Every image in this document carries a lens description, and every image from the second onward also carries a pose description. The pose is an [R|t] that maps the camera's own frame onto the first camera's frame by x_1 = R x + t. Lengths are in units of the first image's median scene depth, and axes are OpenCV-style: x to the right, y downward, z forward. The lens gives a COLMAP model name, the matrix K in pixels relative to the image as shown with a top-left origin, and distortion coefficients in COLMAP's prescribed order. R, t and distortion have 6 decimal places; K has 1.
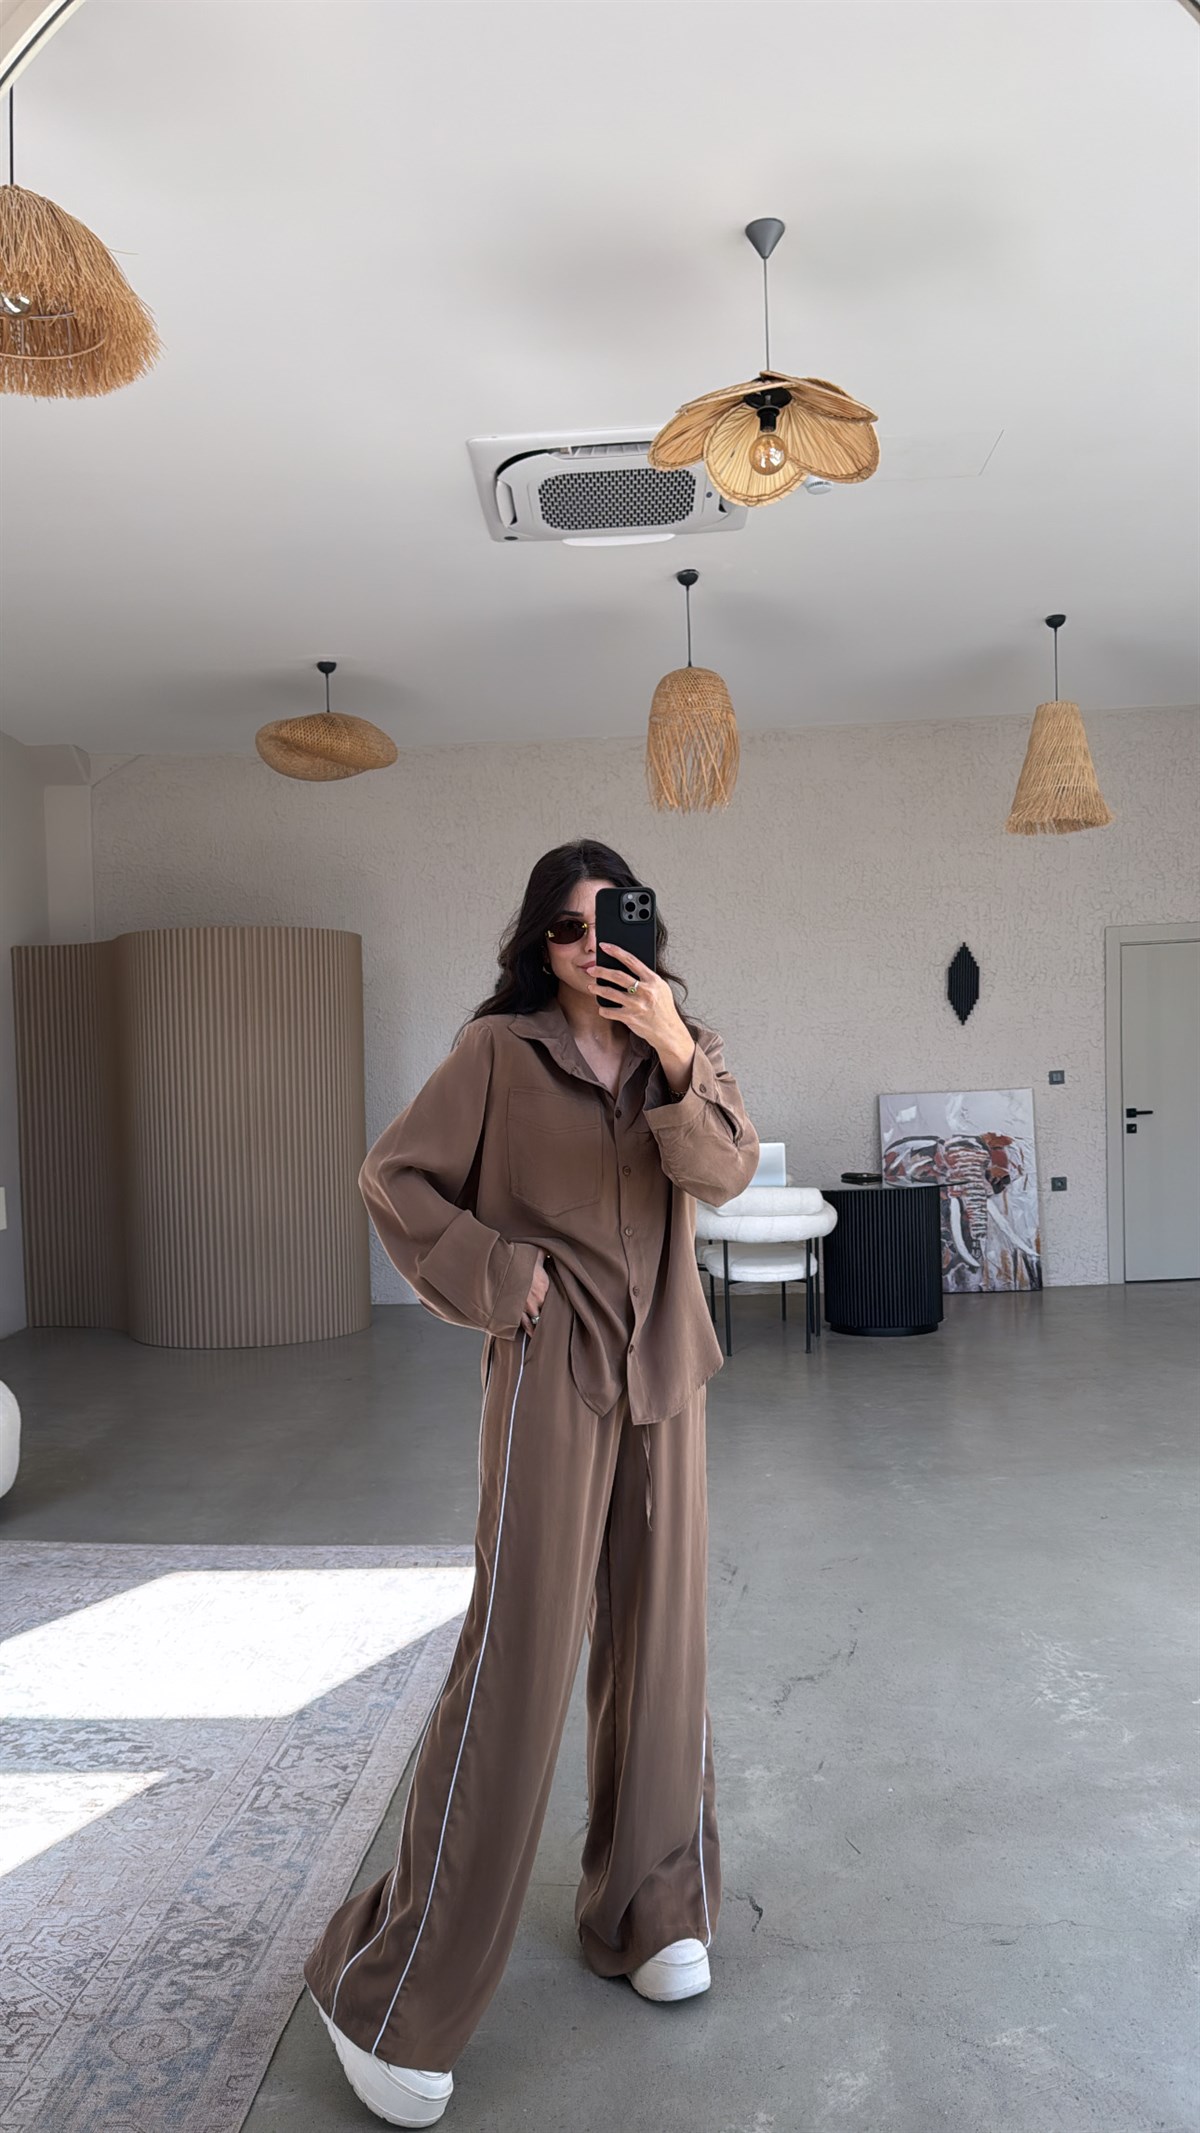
lens RADIAL K [[1584.0, 0, 675.4], [0, 1584.0, 1043.4], [0, 0, 1]] dist [-0.001372, -0.006815]
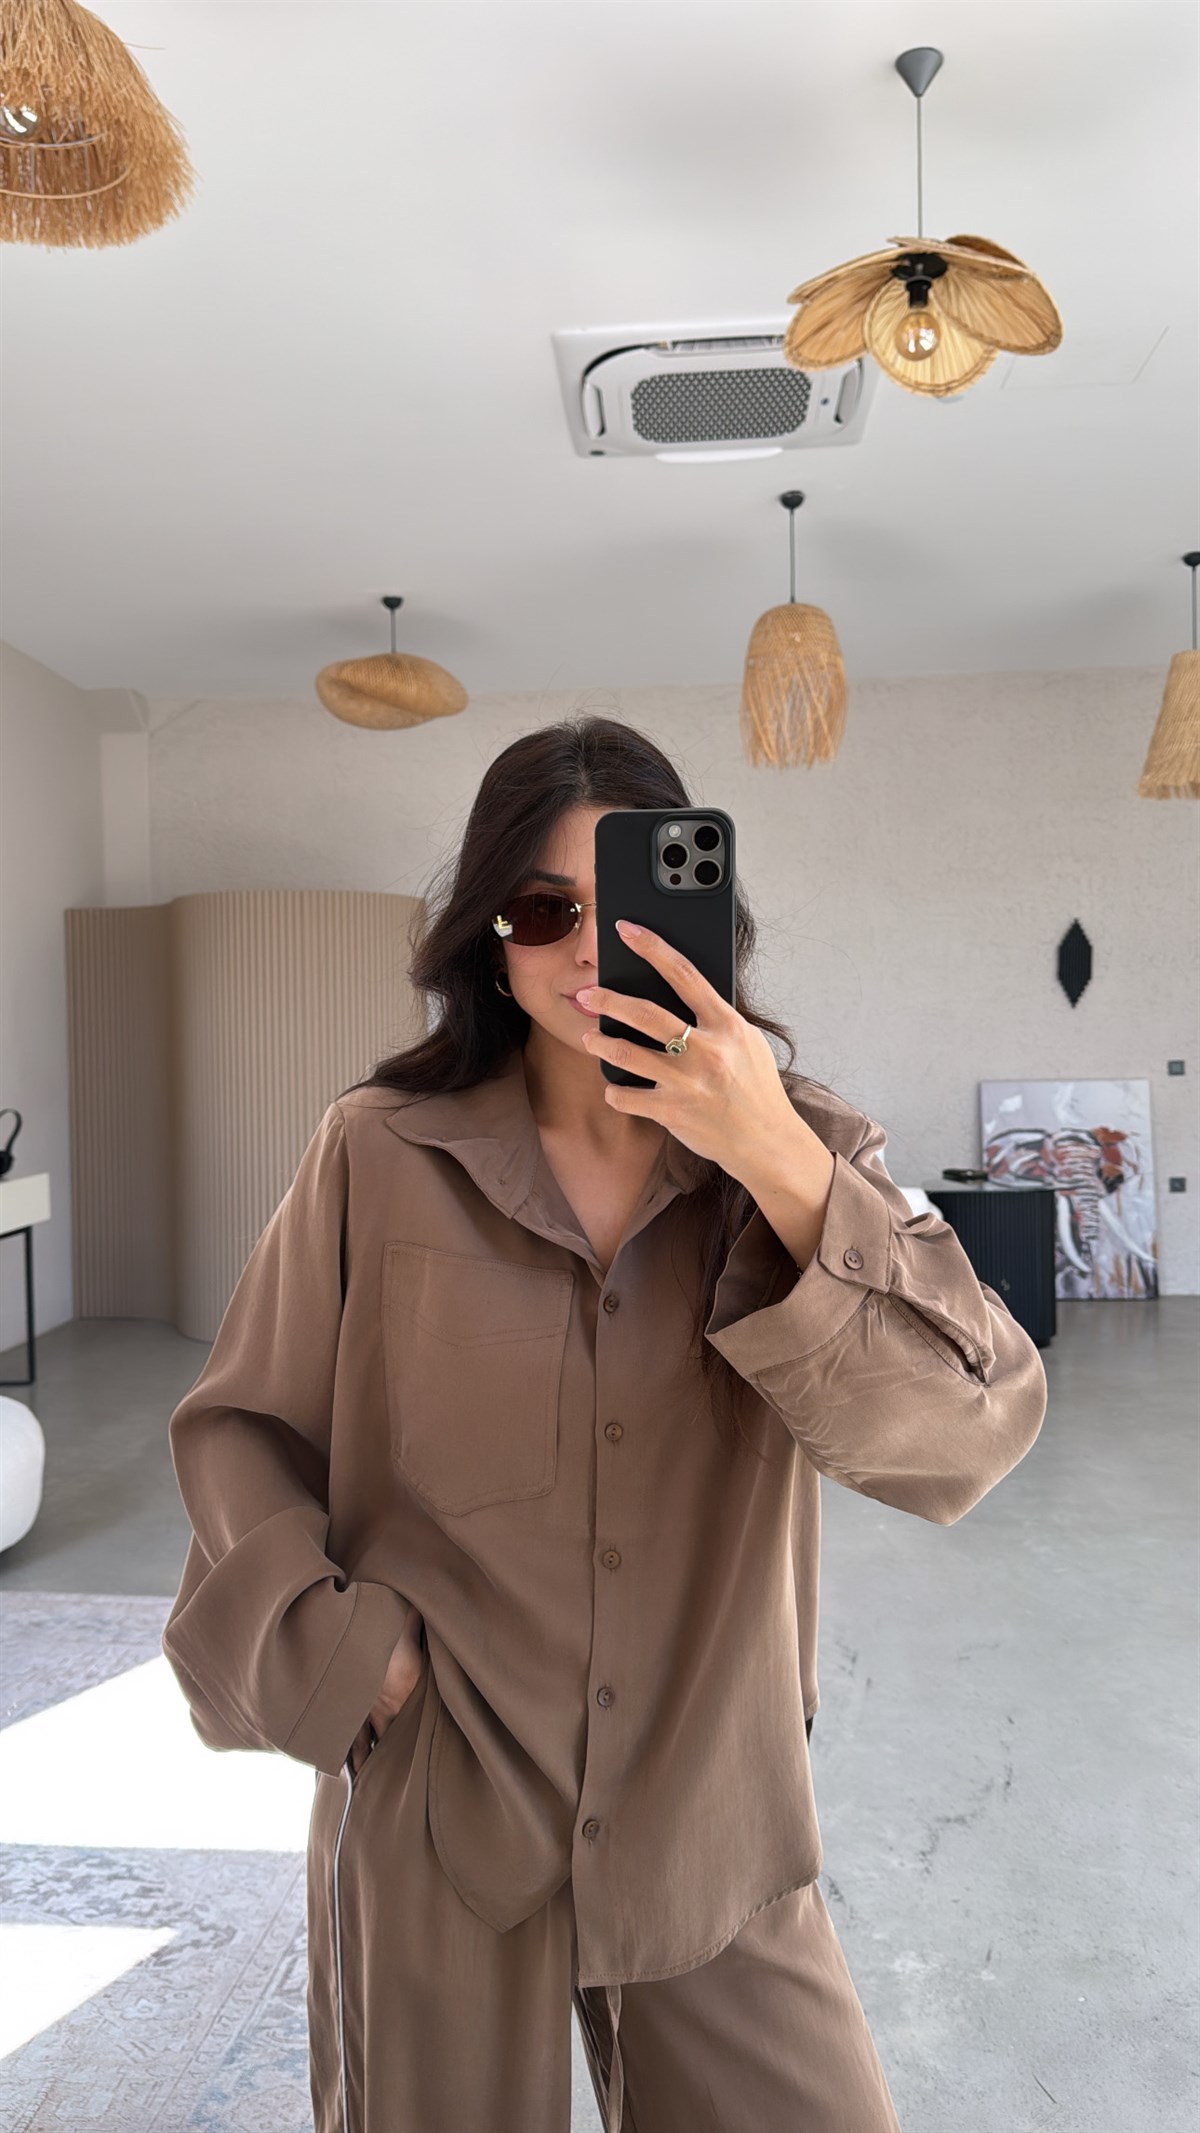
lens RADIAL K [[1564.6, 0, 649.8], [0, 1564.6, 1114.8], [0, 0, 1]] dist [-0.034712, -0.001226]
pose [[0.998358, 0.022503, -0.052671, -0.031271], [-0.019050, 0.997693, 0.065164, -0.008811], [0.054016, -0.064054, 0.996484, 0.162552]]
